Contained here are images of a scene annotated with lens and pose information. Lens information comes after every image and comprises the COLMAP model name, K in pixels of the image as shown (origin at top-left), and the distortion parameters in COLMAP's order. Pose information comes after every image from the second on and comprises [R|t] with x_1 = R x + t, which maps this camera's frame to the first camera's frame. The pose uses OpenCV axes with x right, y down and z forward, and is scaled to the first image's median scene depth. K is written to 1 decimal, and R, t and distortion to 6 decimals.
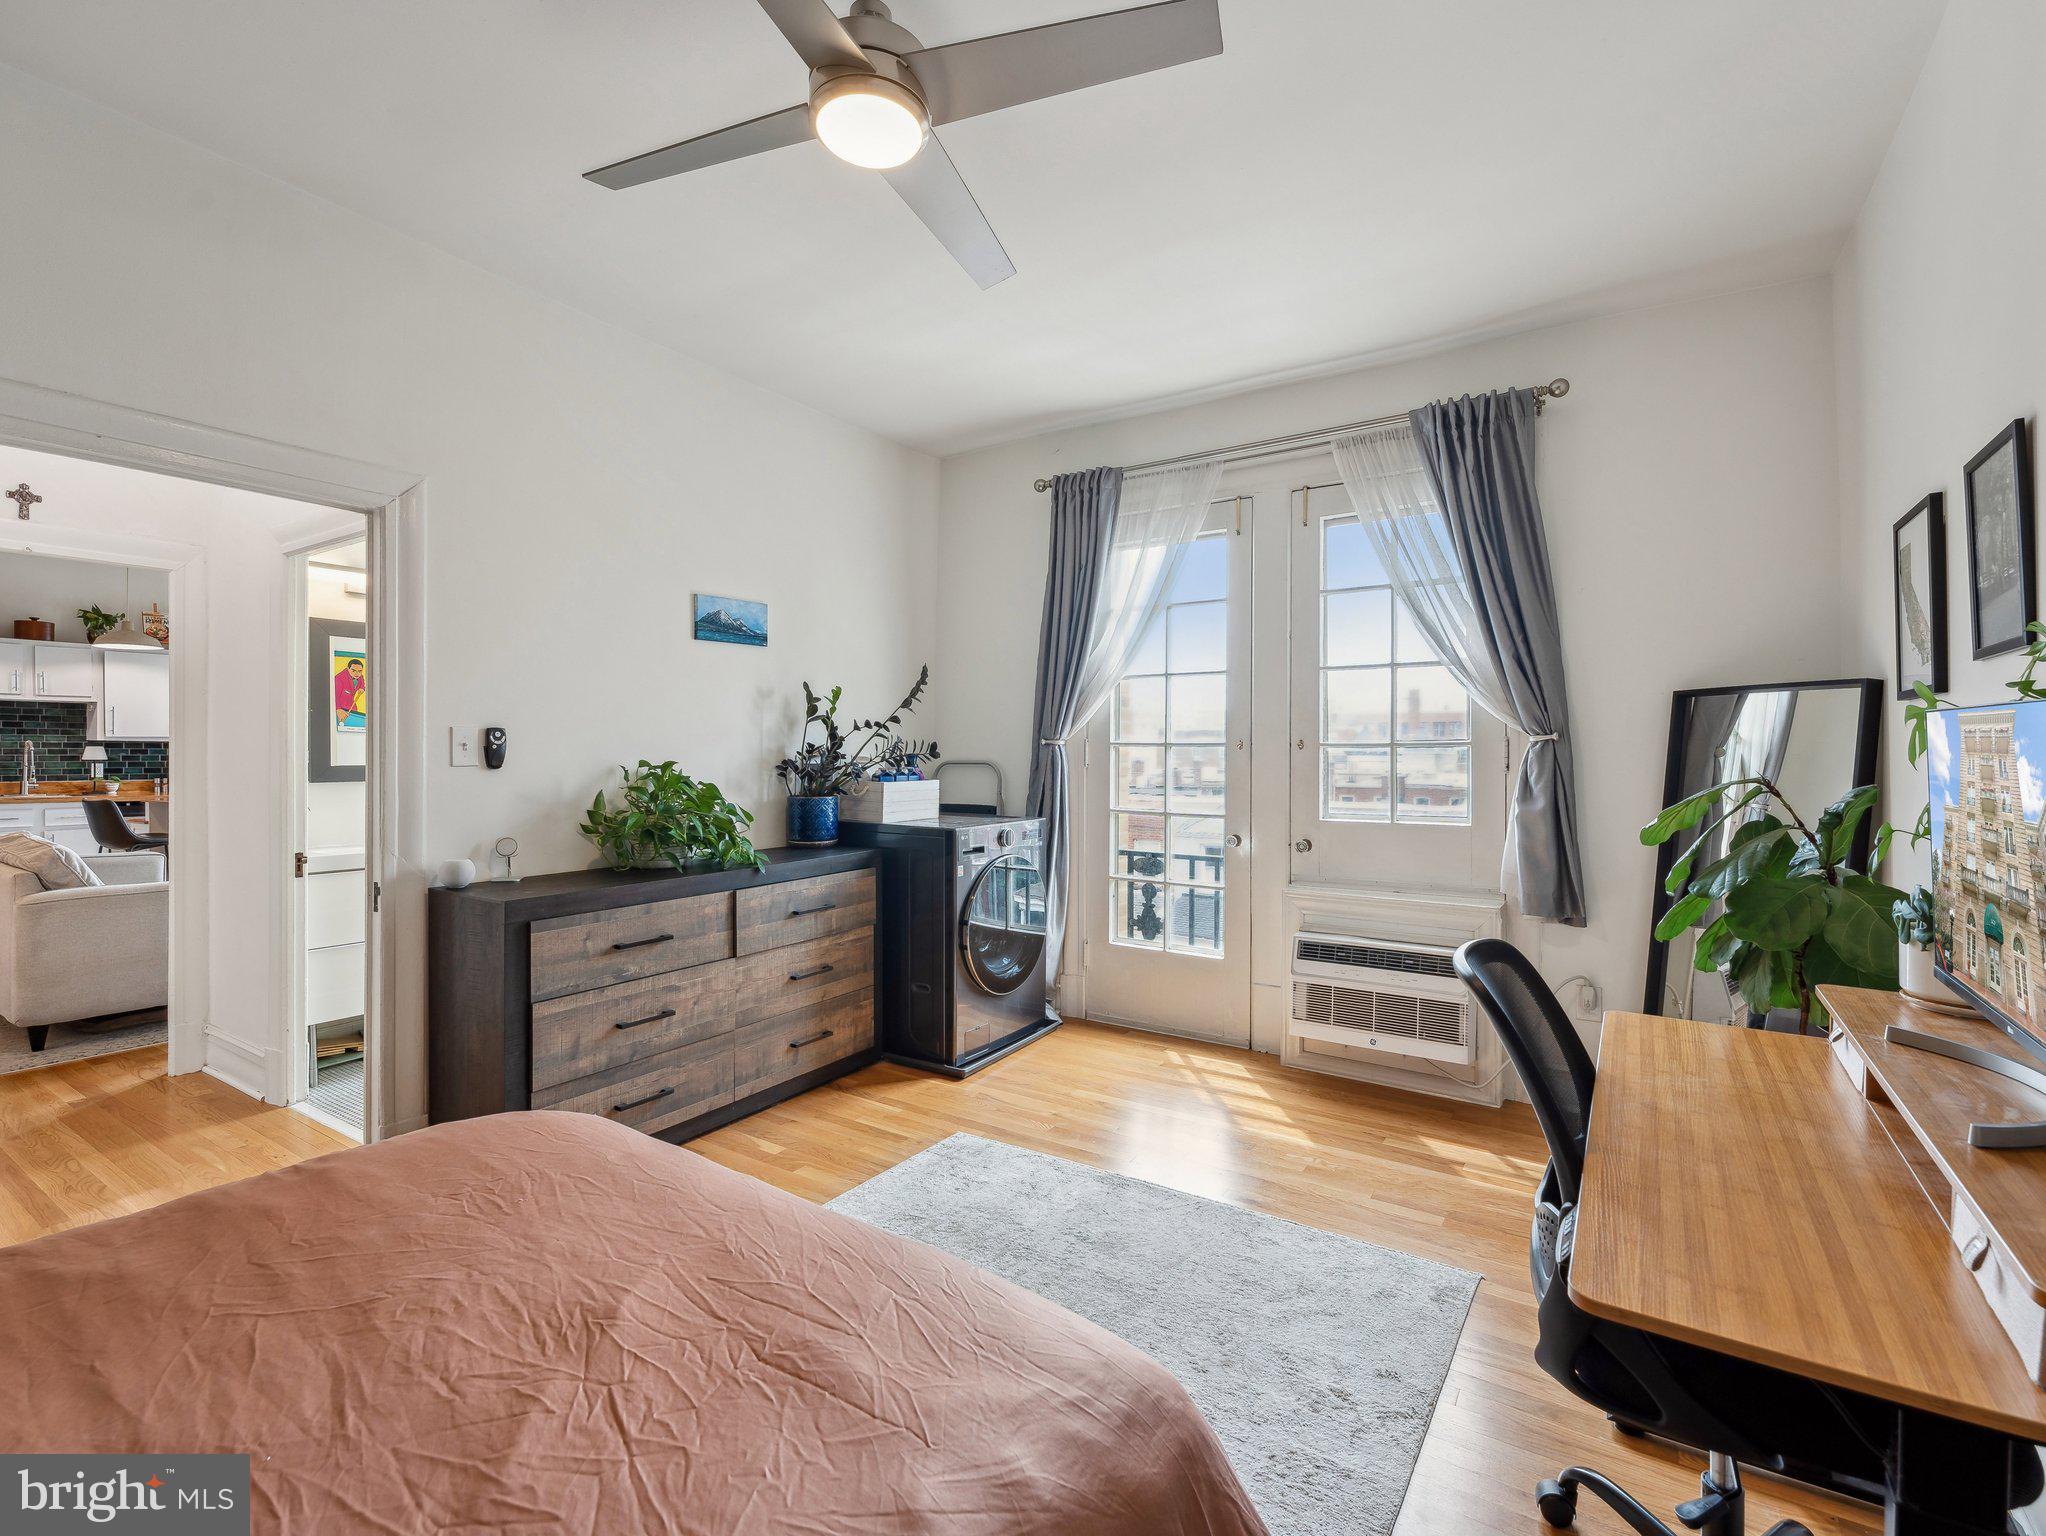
lens RADIAL K [[937.5, 0, 1031.9], [0, 937.5, 755.6], [0, 0, 1]] dist [0.001302, -0.000907]
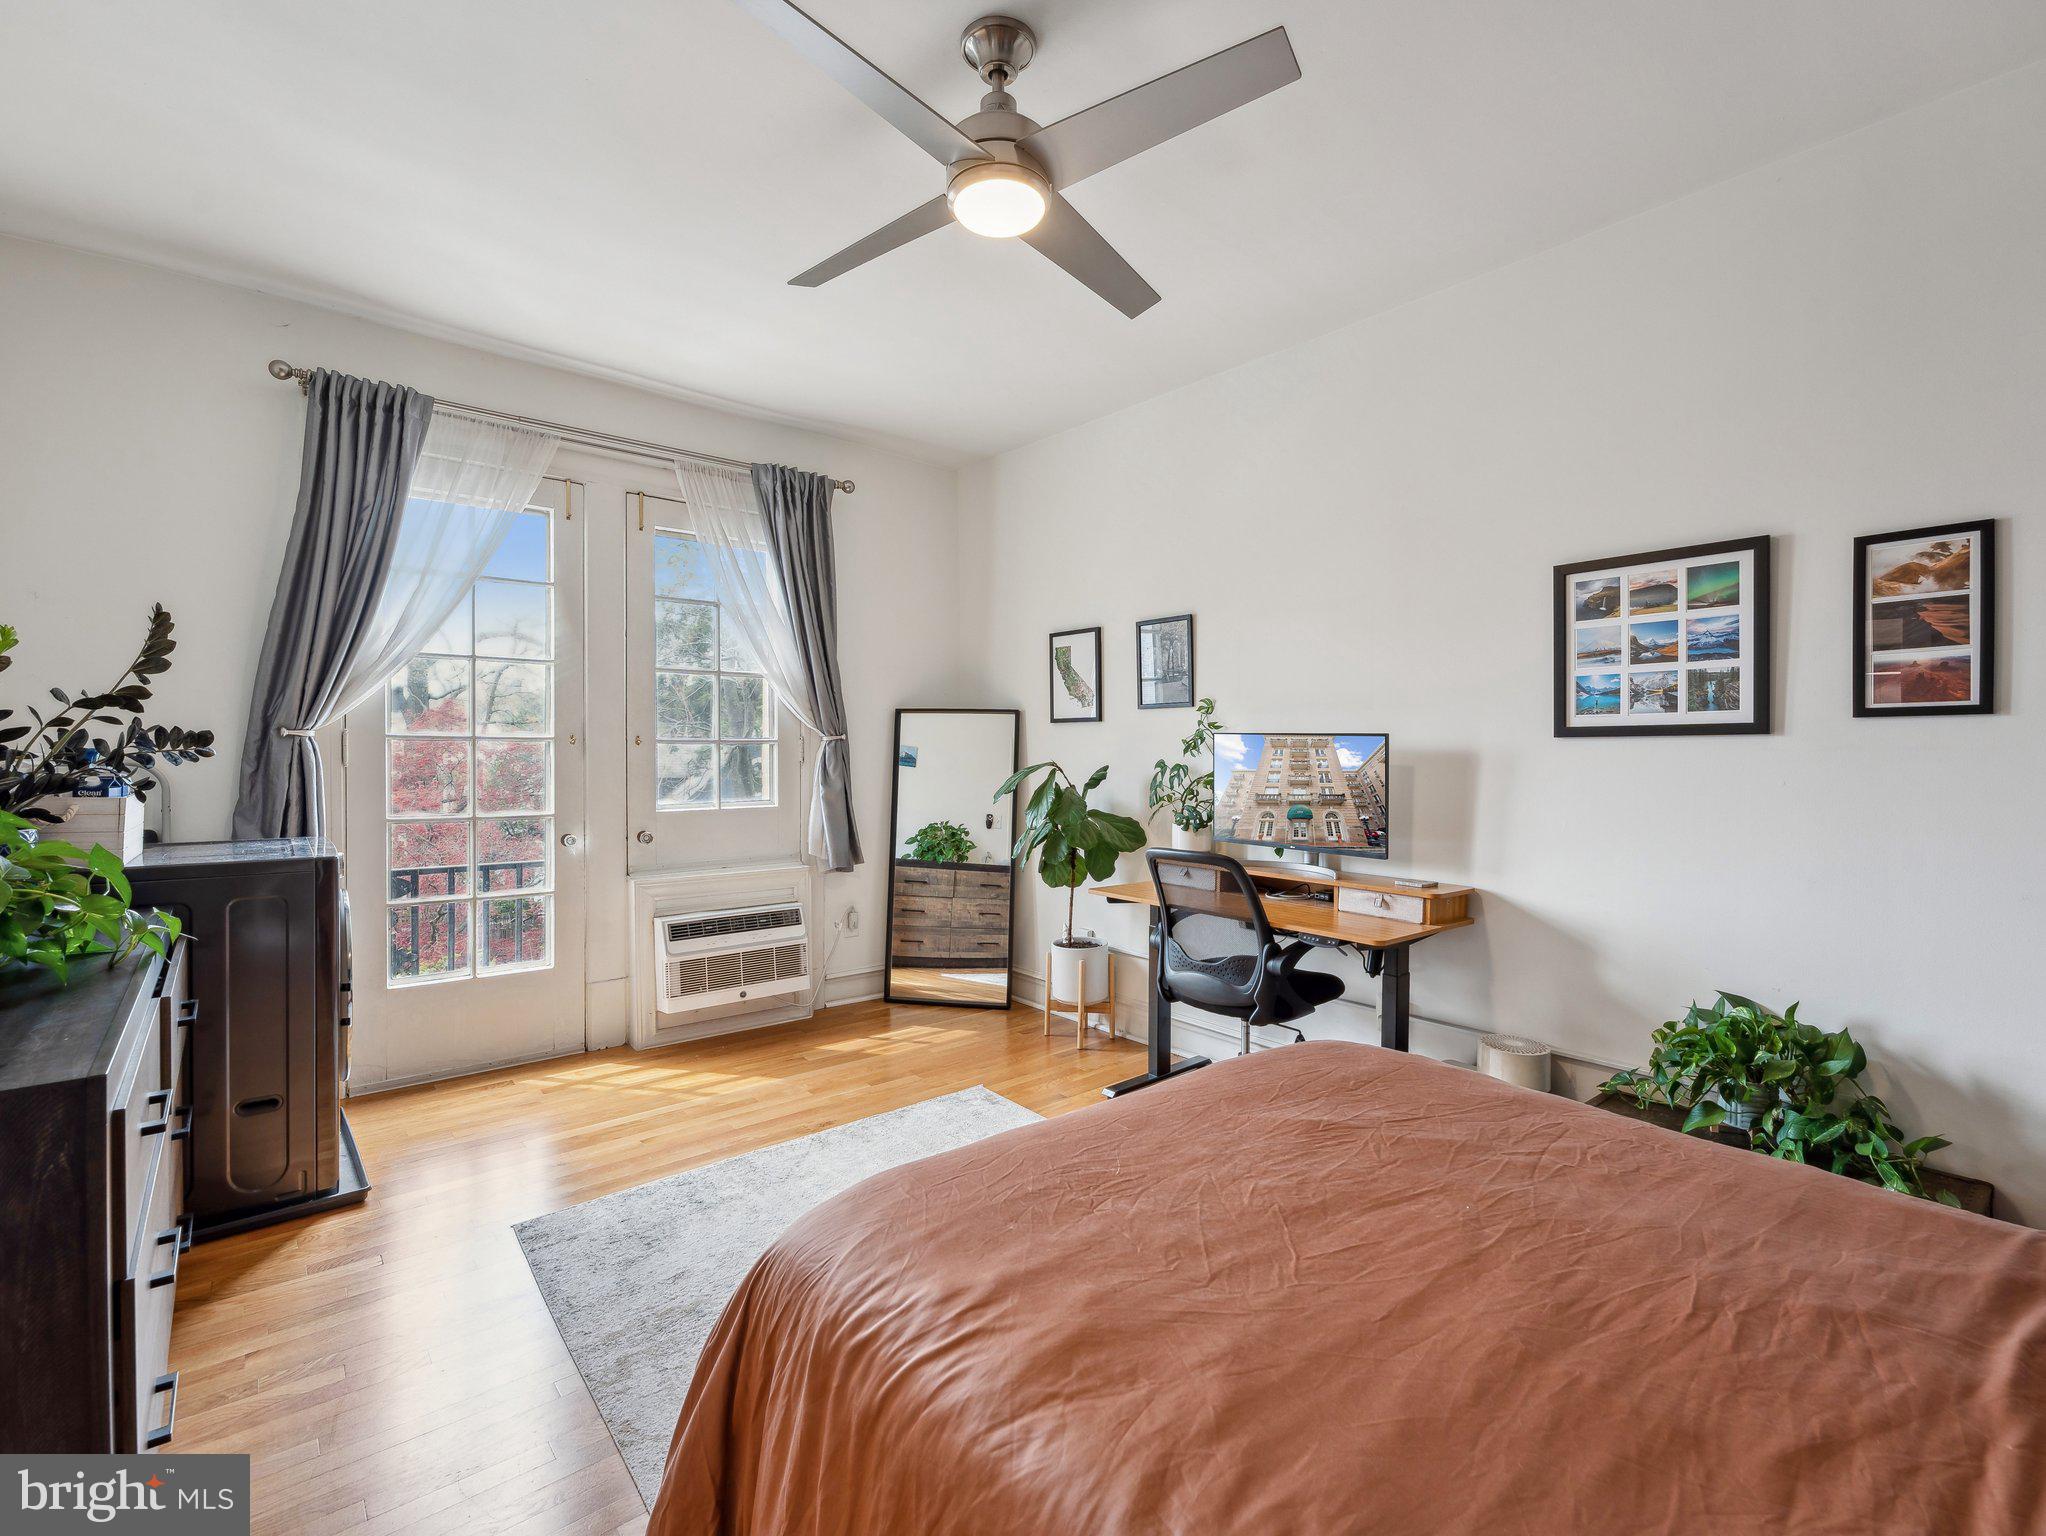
lens RADIAL K [[929.8, 0, 1024.4], [0, 929.8, 766.3], [0, 0, 1]] dist [0.001925, -0.000084]
pose [[0.282953, -0.016970, 0.958984, -0.591041], [0.000972, 0.999848, 0.017406, -0.000581], [-0.959133, -0.003993, 0.282927, 0.302893]]
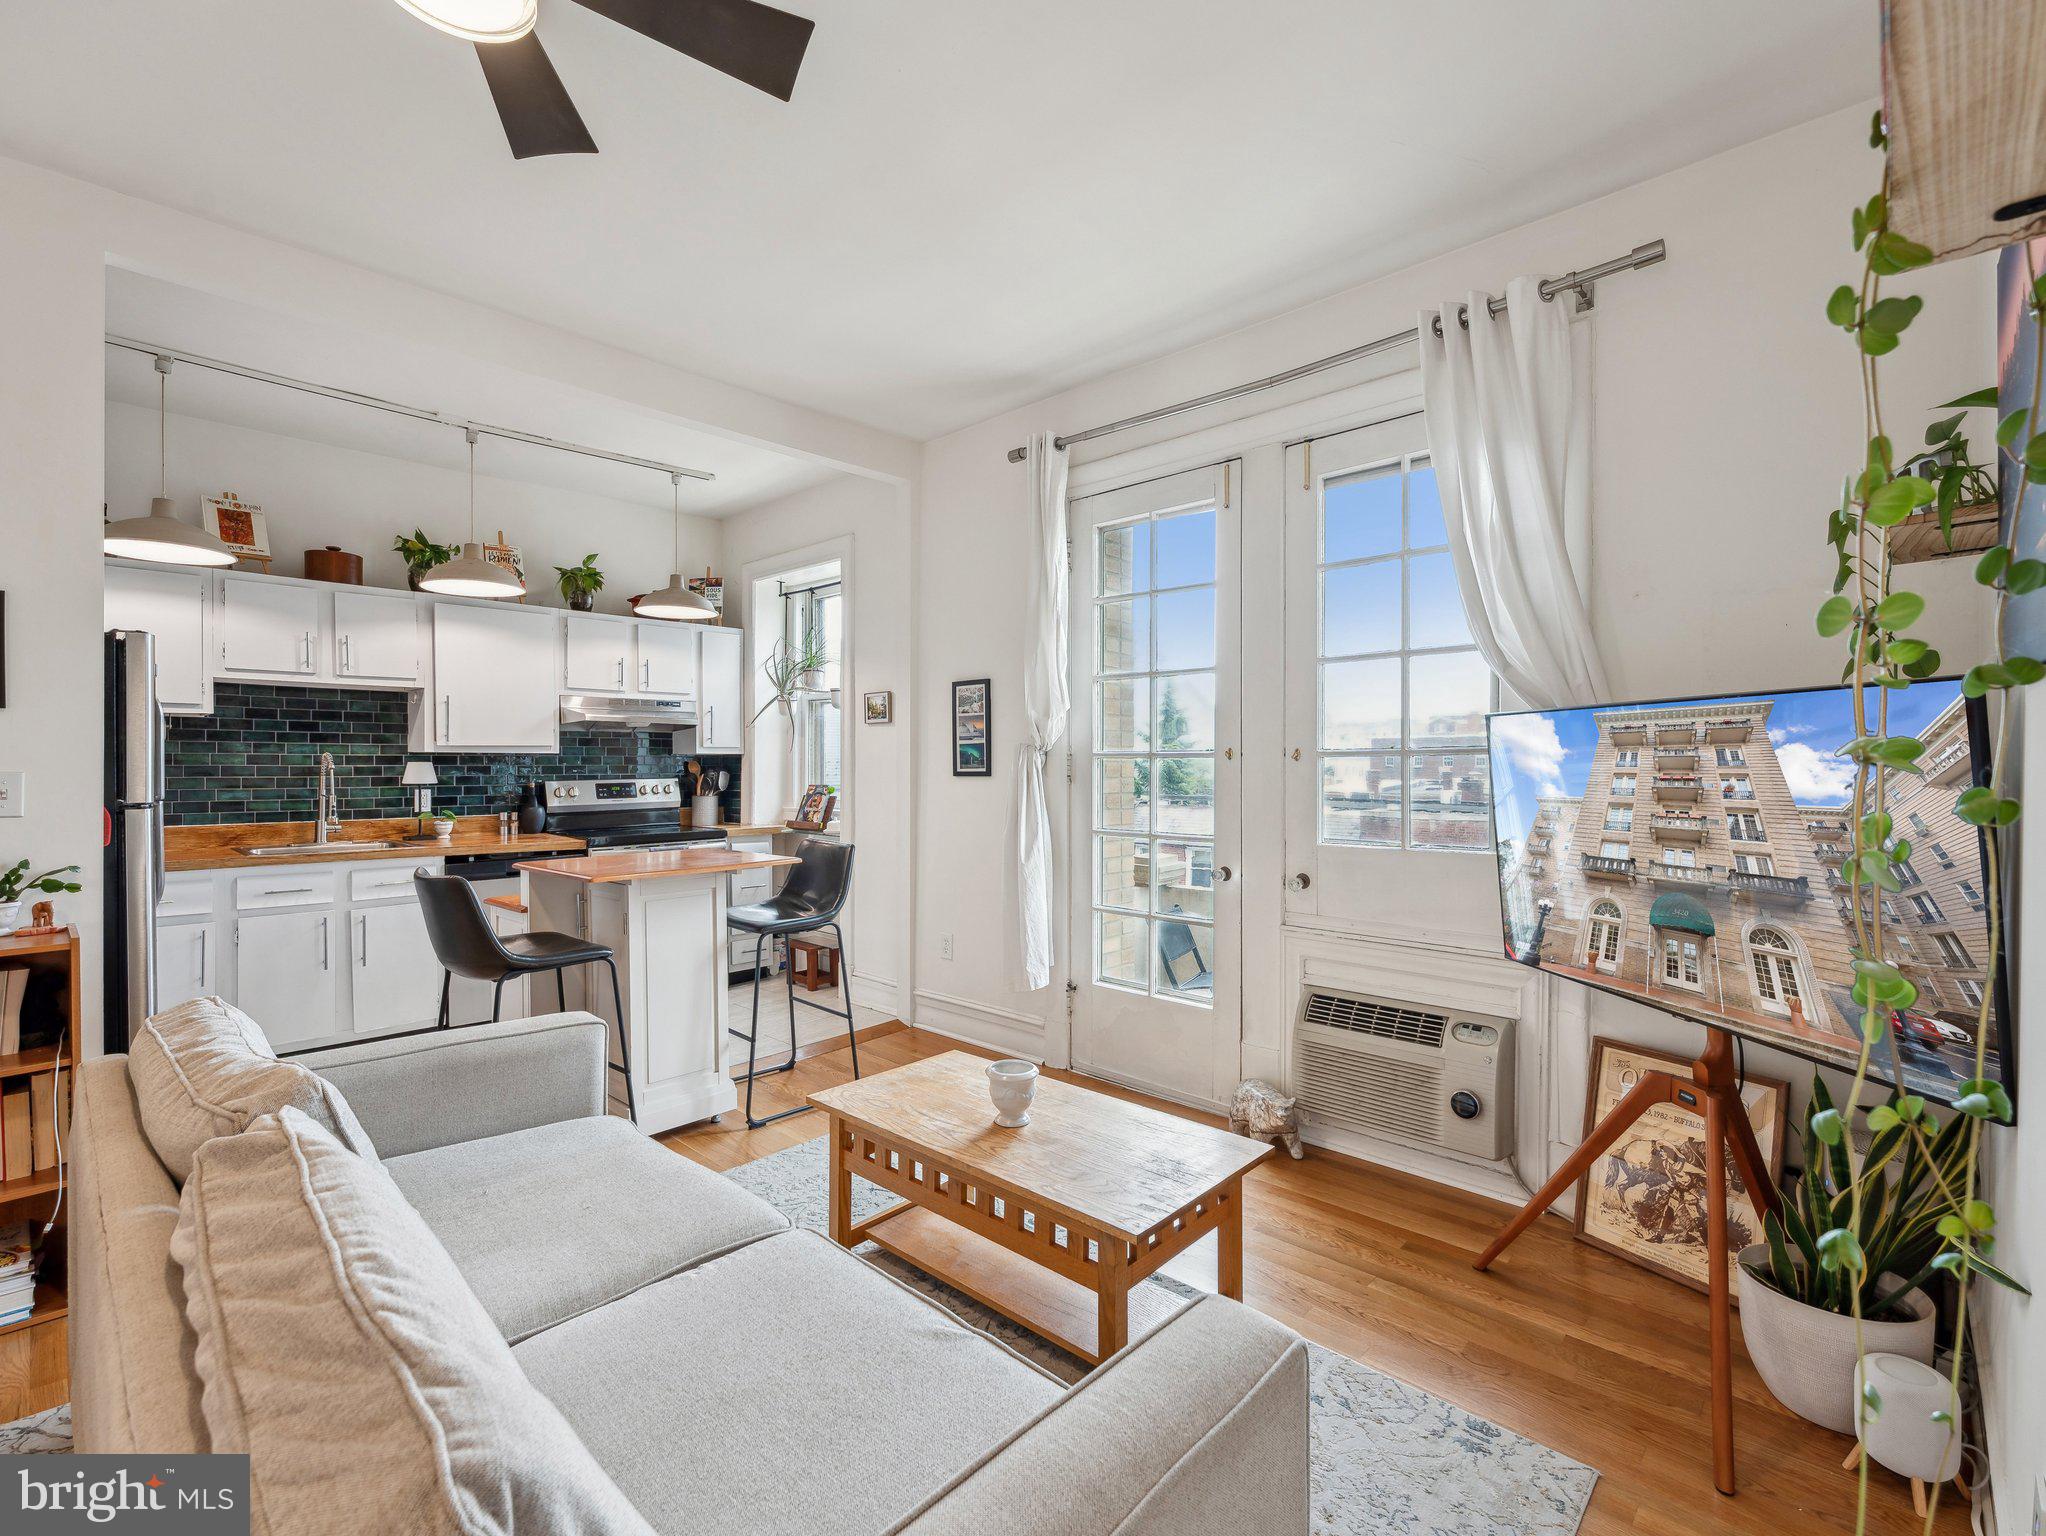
lens RADIAL K [[925.4, 0, 1023.0], [0, 925.4, 768.0], [0, 0, 1]] dist [0.004096, 0.000156]
pose [[0.984026, -0.004725, -0.177964, -1.000056], [0.004482, 0.999988, -0.001768, -0.006011], [0.177970, 0.000942, 0.984035, 0.941418]]
